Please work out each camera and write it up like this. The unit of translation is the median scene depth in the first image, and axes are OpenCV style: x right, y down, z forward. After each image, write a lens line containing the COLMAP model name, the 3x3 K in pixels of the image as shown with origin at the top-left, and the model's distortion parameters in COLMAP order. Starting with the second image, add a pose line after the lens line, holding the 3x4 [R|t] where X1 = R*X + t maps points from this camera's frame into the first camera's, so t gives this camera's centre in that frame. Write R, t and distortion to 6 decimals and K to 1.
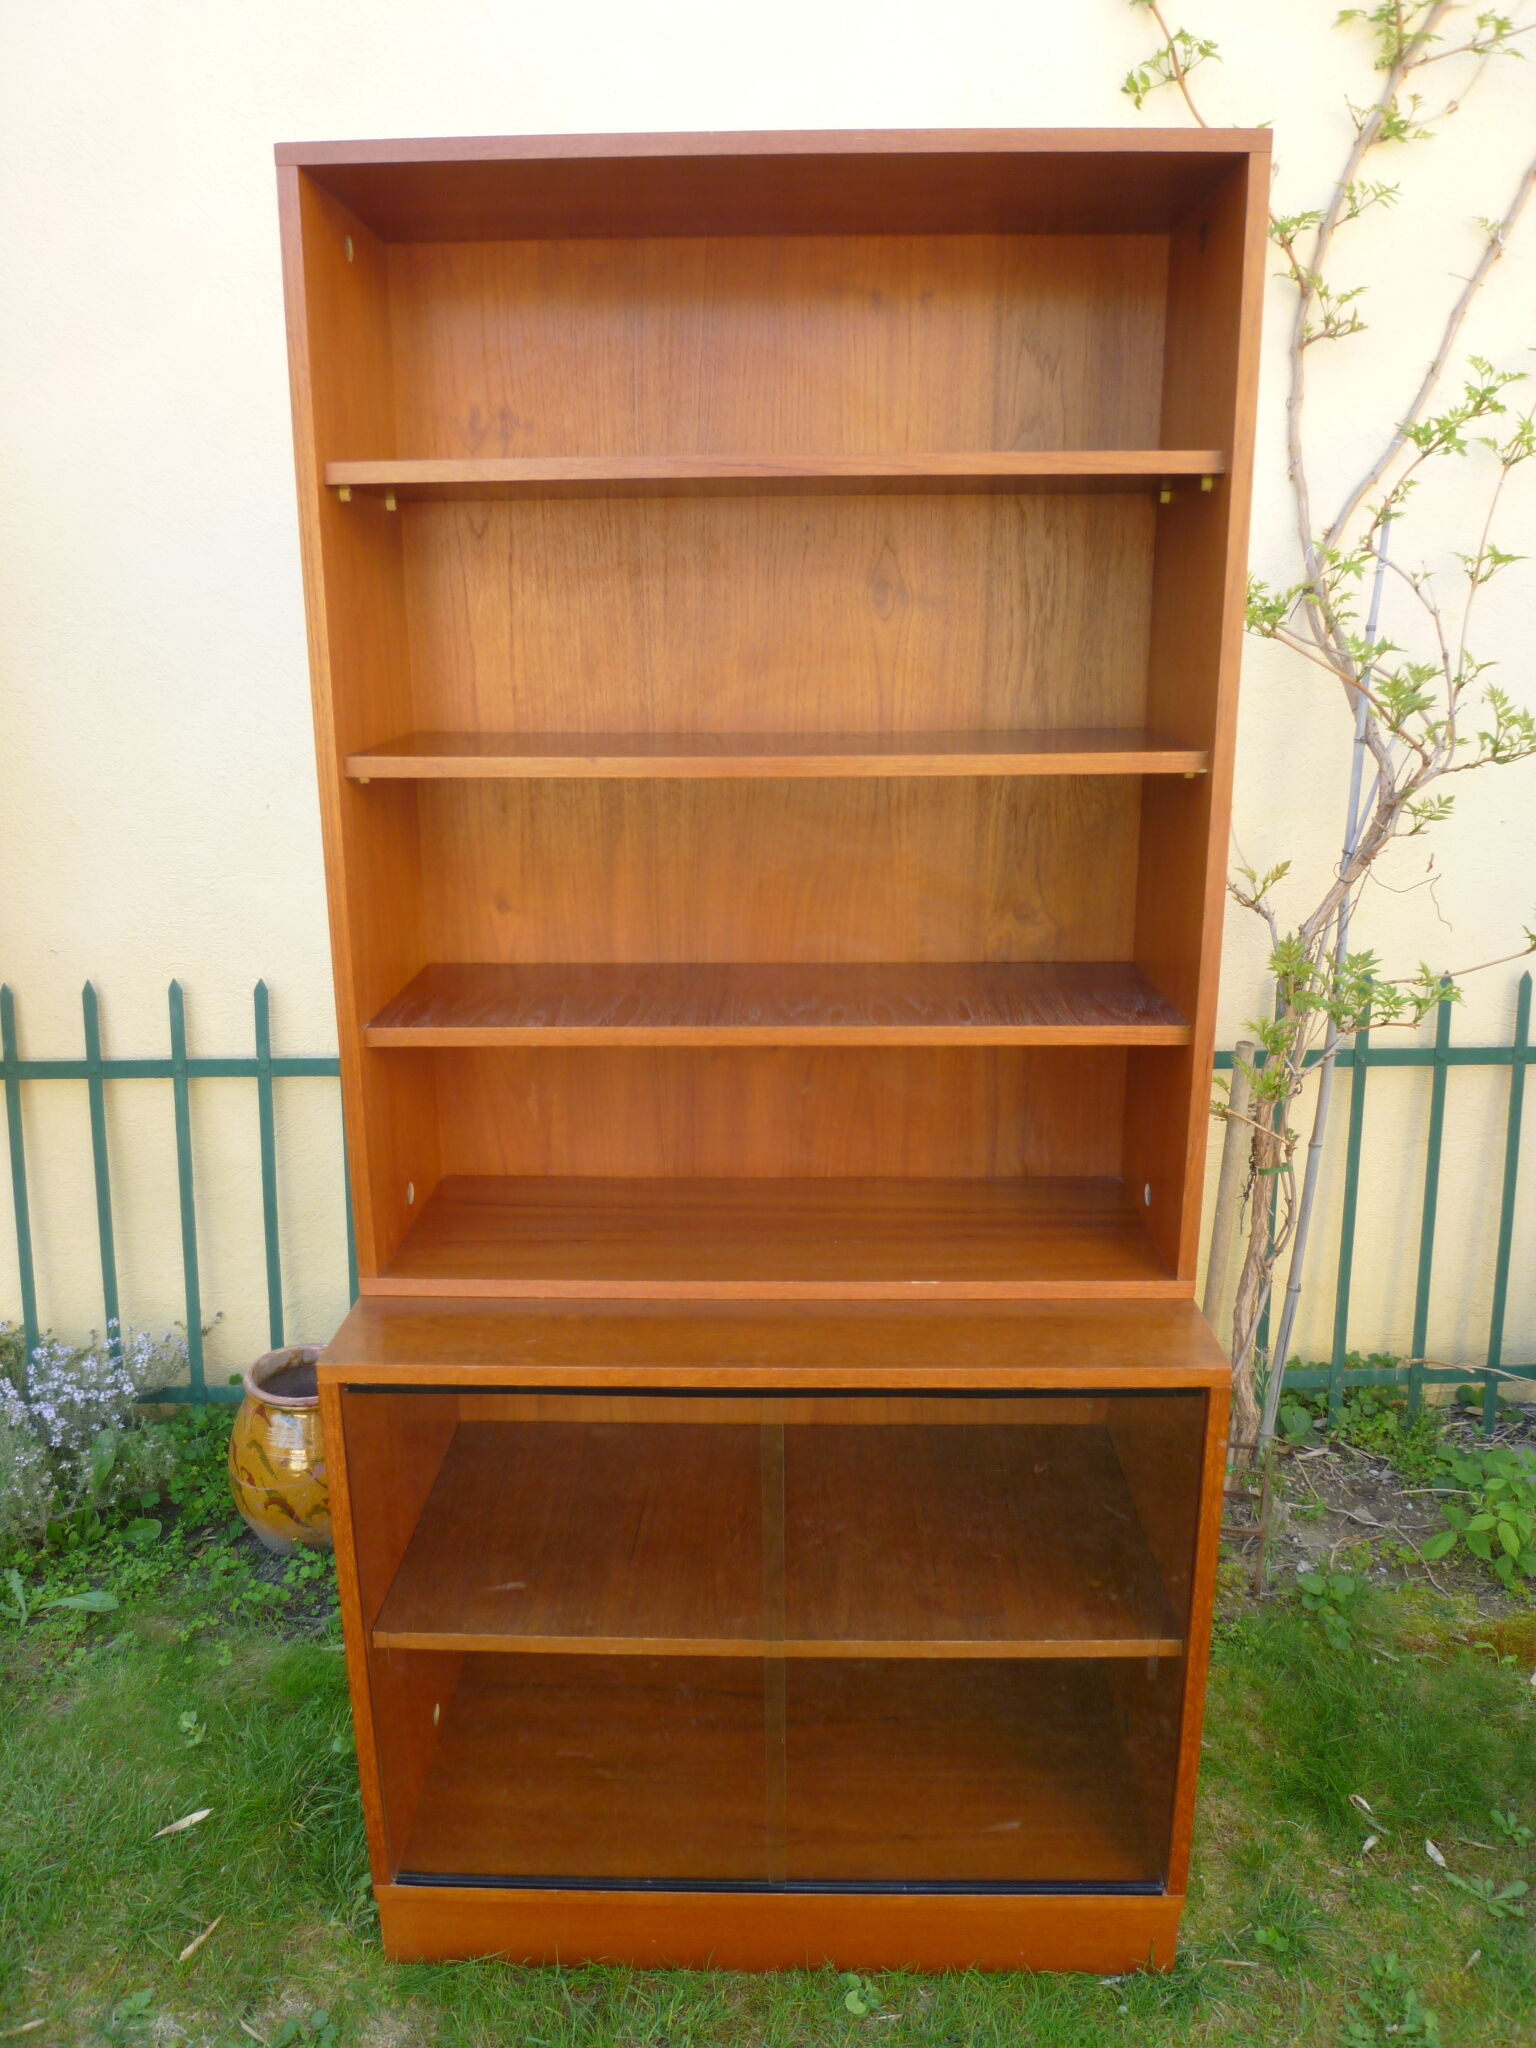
lens RADIAL K [[1534.0, 0, 768.0], [0, 1534.0, 1024.0], [0, 0, 1]] dist [-0.059319, 0.014827]
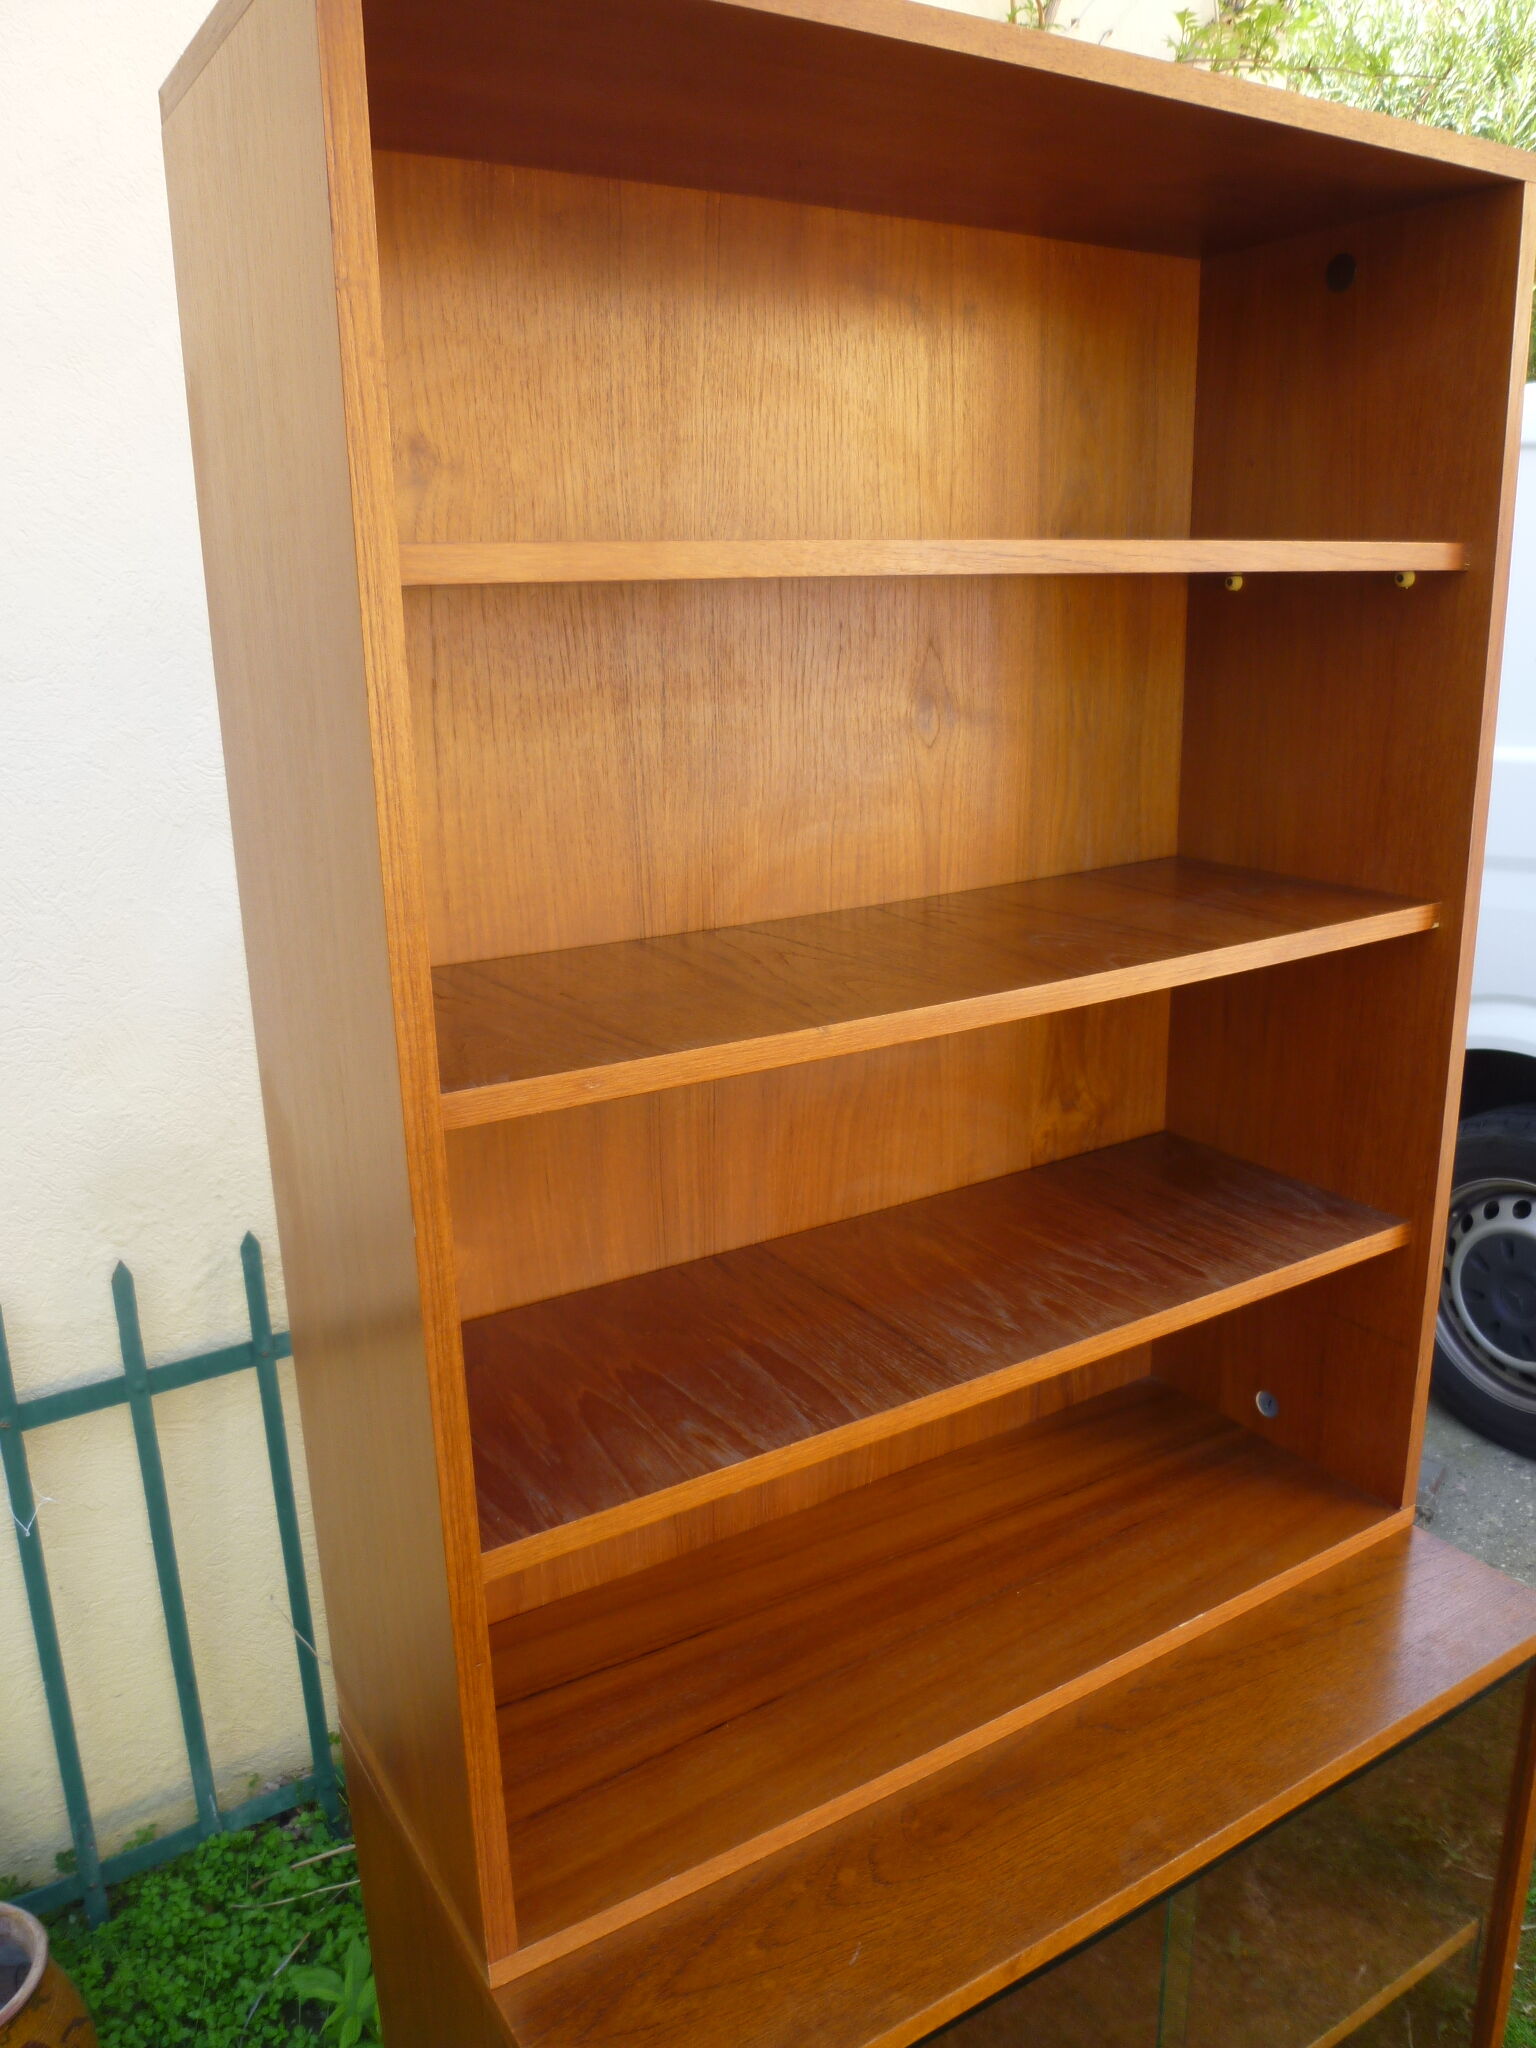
lens RADIAL K [[1534.0, 0, 768.0], [0, 1534.0, 1024.0], [0, 0, 1]] dist [-0.059319, 0.014827]
pose [[0.836548, -0.156469, 0.525076, -0.395685], [0.159202, 0.986423, 0.040307, -0.176232], [-0.524254, 0.049875, 0.850100, 0.424217]]
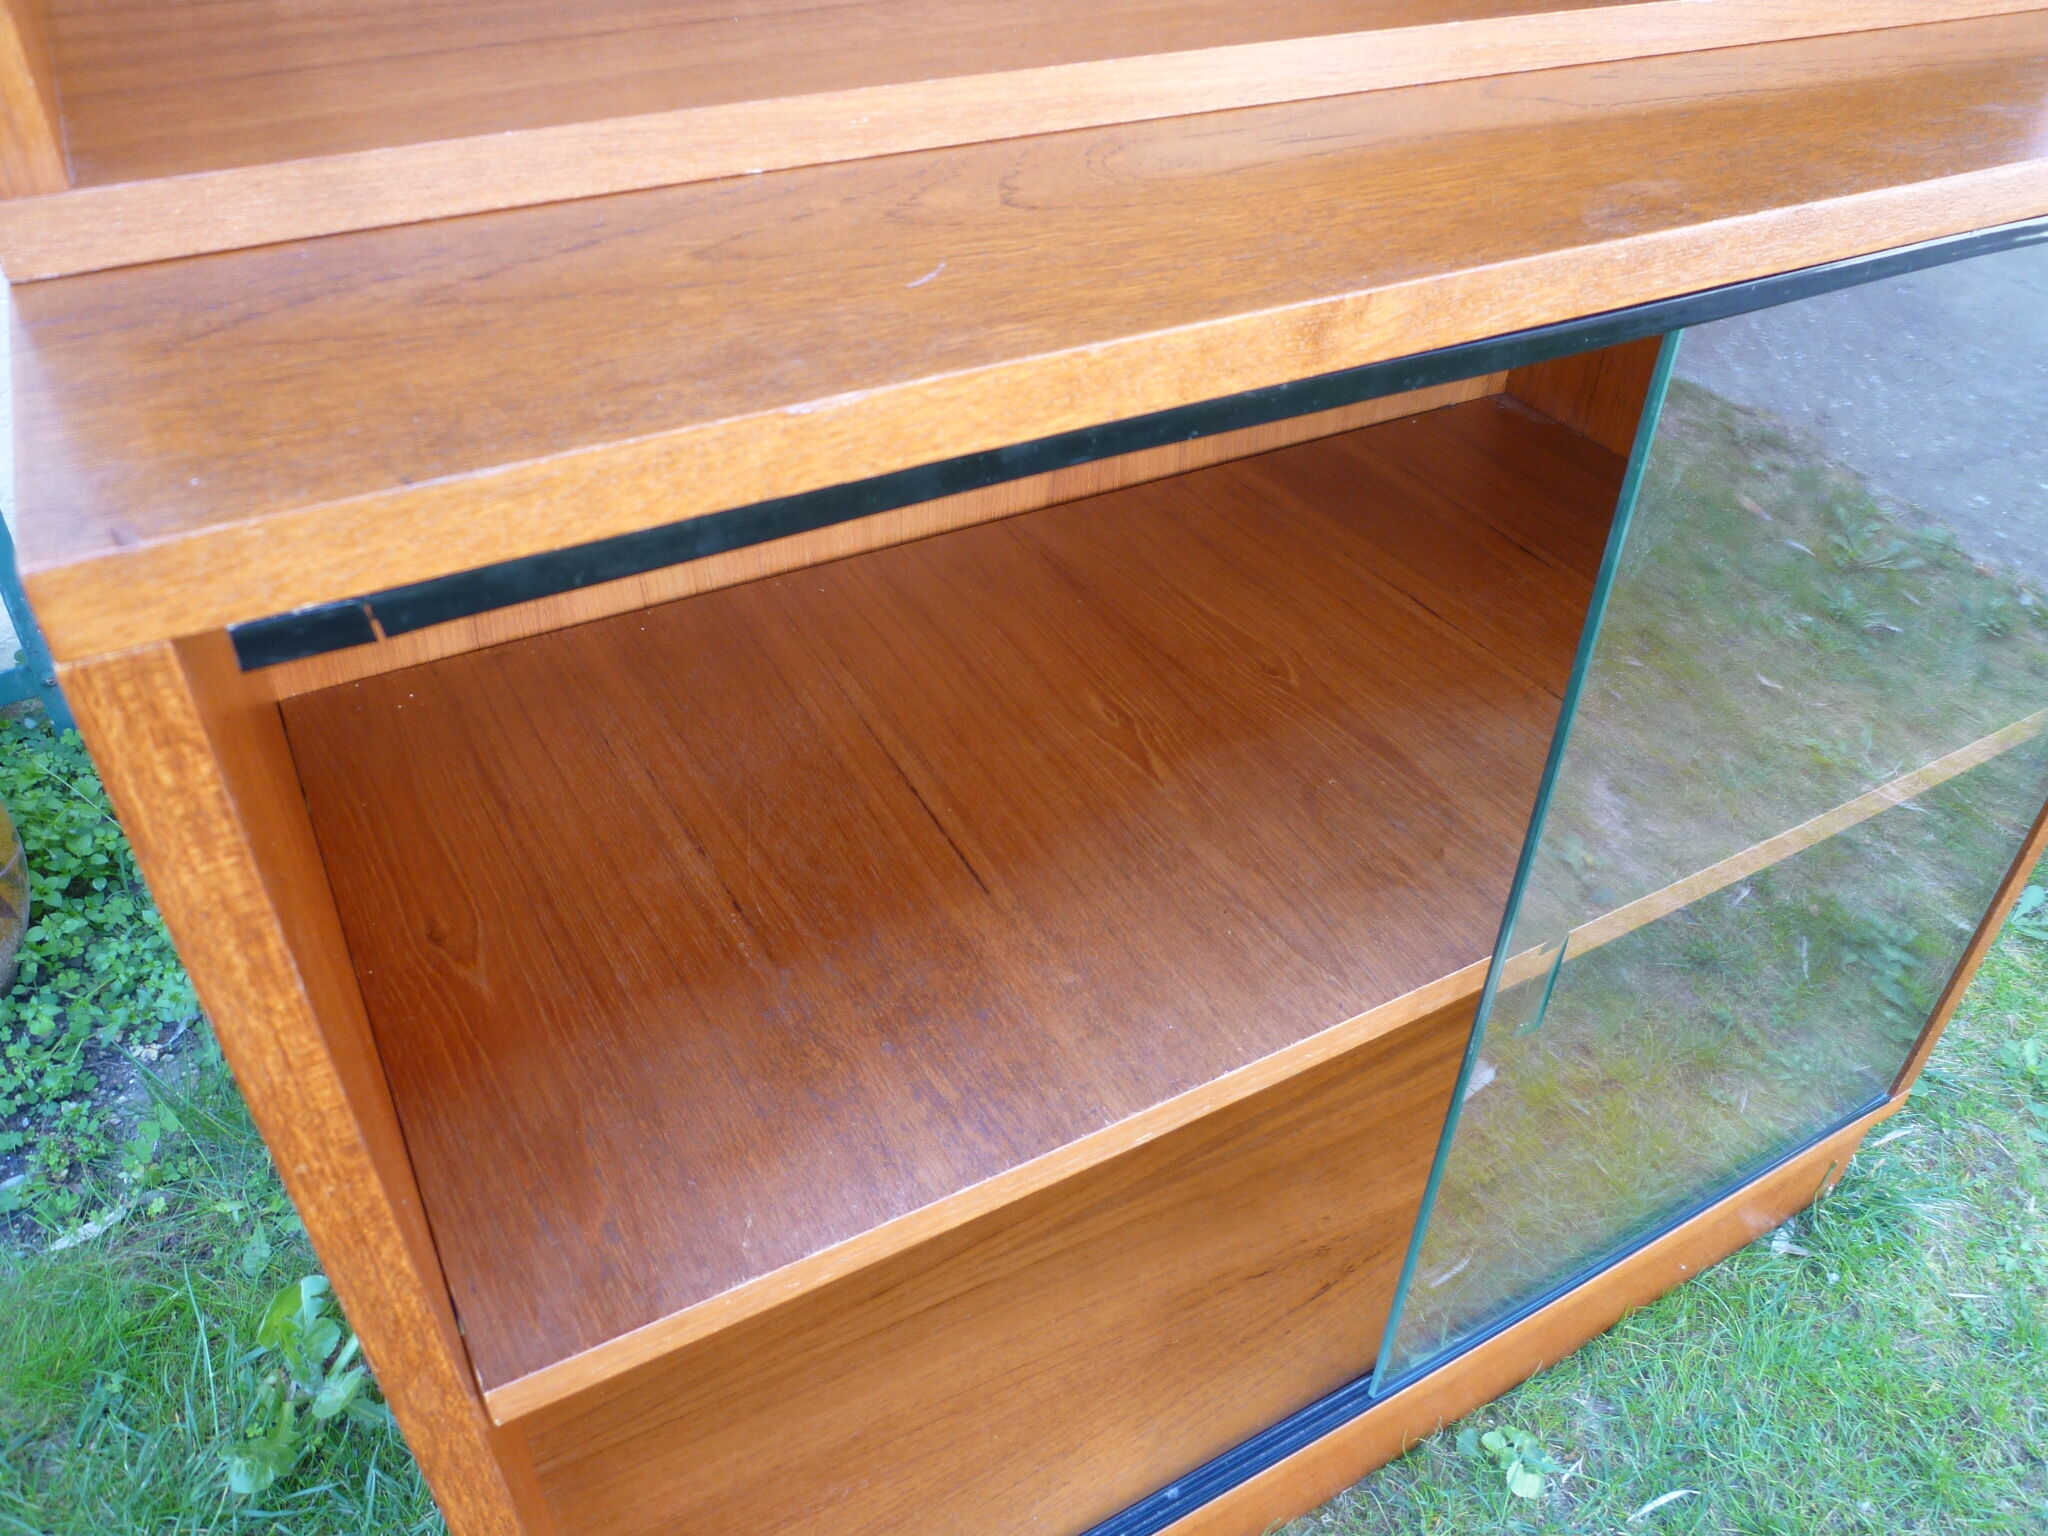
lens RADIAL K [[1566.2, 0, 1024.0], [0, 1566.2, 740.4], [0, 0, 1]] dist [-0.054985, 0.002370]
pose [[0.863099, -0.283427, 0.418005, -0.237116], [0.109348, 0.912919, 0.393220, 0.157692], [-0.493054, -0.293680, 0.818932, 0.676457]]
